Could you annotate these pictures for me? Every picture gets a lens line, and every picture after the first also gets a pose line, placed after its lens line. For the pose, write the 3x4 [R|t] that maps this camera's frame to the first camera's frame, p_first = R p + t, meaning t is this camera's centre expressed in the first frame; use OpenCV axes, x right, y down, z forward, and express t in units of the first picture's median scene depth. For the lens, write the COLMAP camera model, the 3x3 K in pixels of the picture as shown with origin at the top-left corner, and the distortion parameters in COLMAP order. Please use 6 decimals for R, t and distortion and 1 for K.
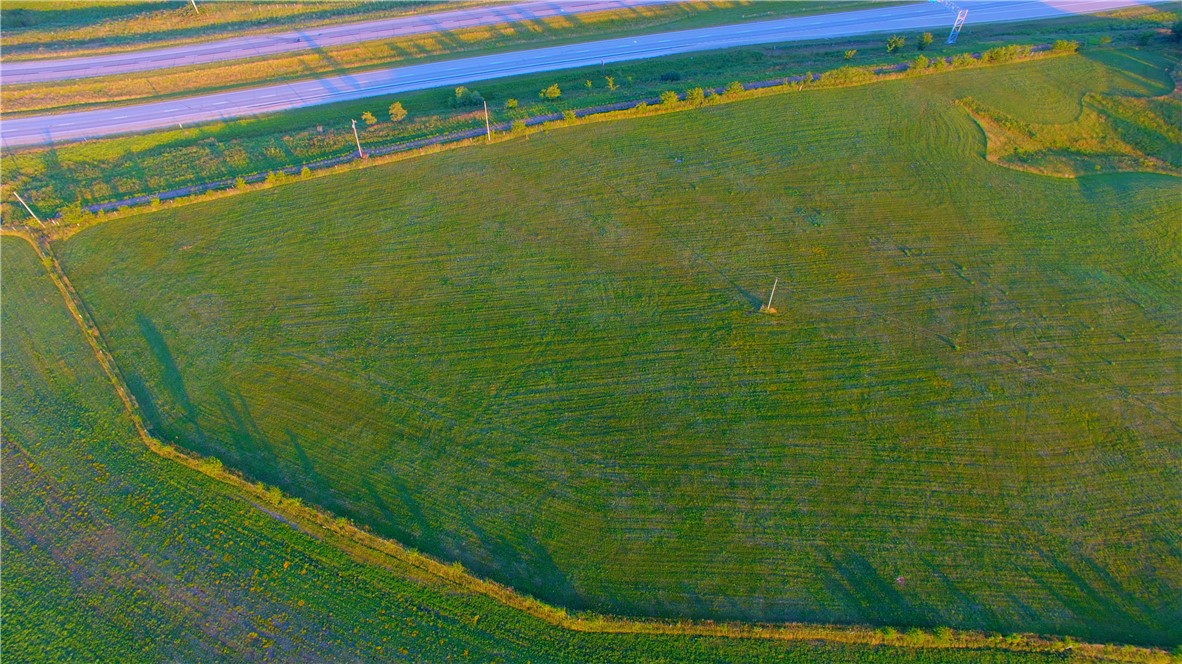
lens RADIAL K [[689.3, 0, 588.0], [0, 689.3, 329.7], [0, 0, 1]] dist [-0.106617, 0.089450]
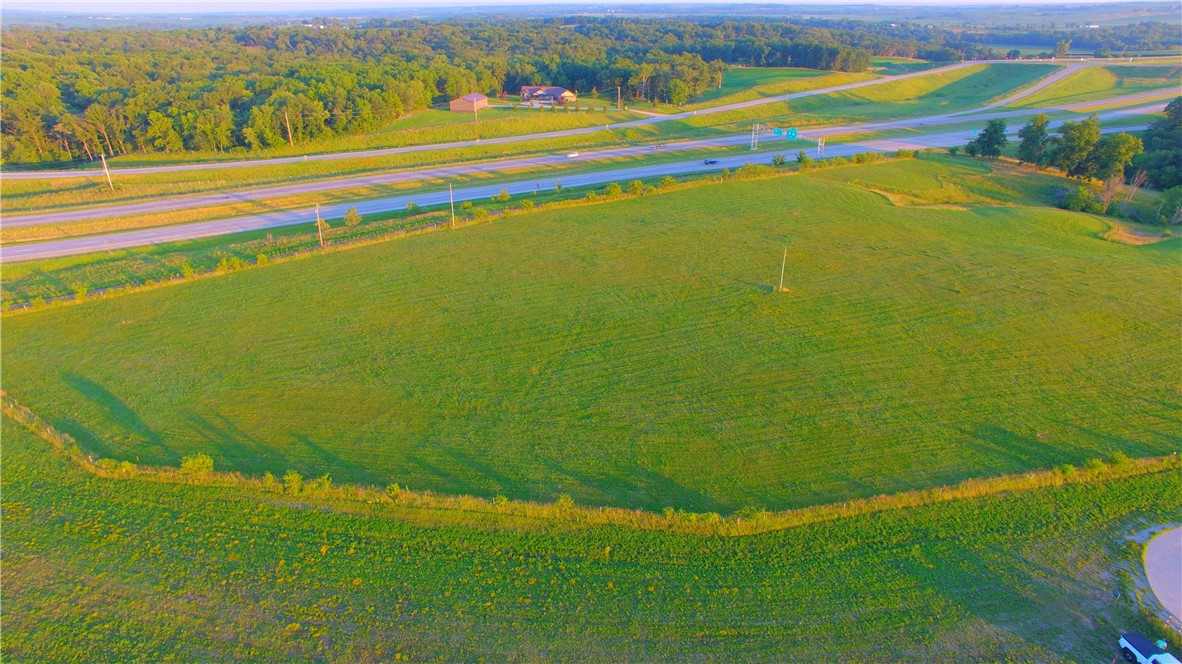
lens RADIAL K [[689.3, 0, 588.0], [0, 689.3, 329.7], [0, 0, 1]] dist [-0.106617, 0.089450]
pose [[0.970339, -0.103757, 0.218348, -0.276221], [0.183833, 0.903251, -0.387740, 0.419673], [-0.156993, 0.416379, 0.895534, 0.192478]]
